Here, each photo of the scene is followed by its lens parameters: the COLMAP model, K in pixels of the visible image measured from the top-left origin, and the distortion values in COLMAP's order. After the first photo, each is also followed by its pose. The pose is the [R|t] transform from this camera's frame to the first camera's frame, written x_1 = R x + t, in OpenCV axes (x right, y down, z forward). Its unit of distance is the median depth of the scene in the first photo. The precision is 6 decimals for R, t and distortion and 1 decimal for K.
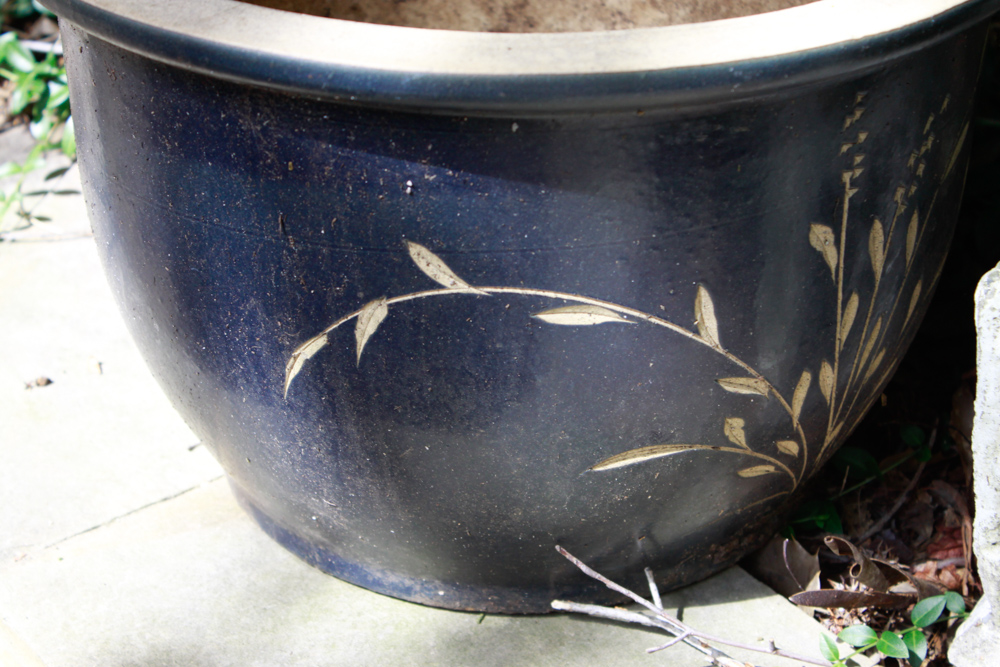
lens RADIAL K [[2146.7, 0, 490.2], [0, 2146.7, 344.1], [0, 0, 1]] dist [0.048953, 0.000000]
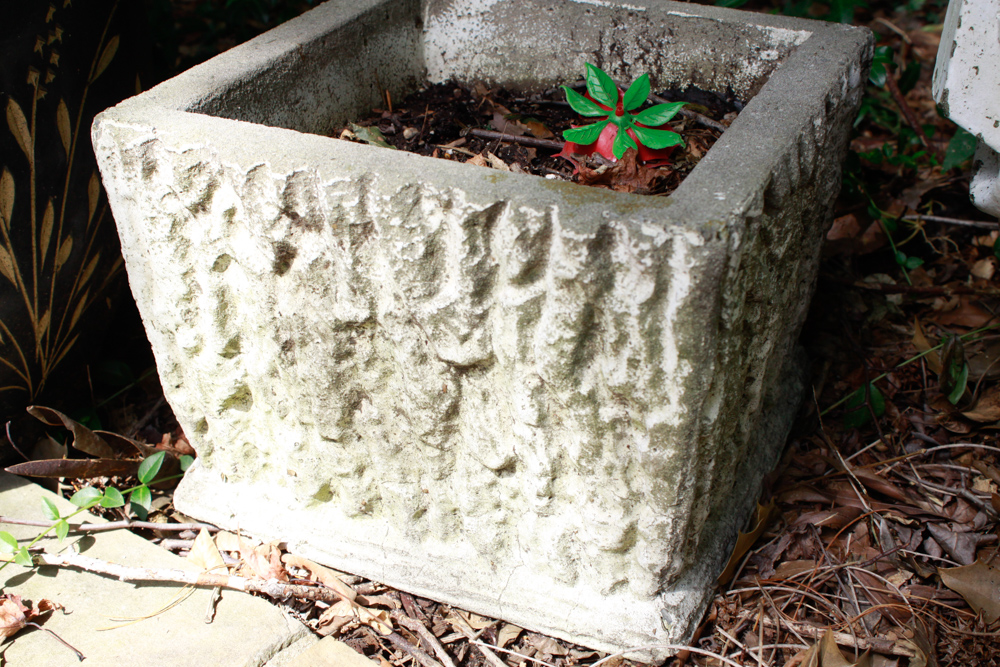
lens RADIAL K [[1283.5, 0, 502.4], [0, 1283.5, 329.1], [0, 0, 1]] dist [-0.043177, 0.000000]
pose [[0.959343, -0.128848, 0.251116, 0.238679], [0.157907, 0.982464, -0.099151, 0.159781], [-0.233937, 0.134773, 0.962865, 0.324258]]
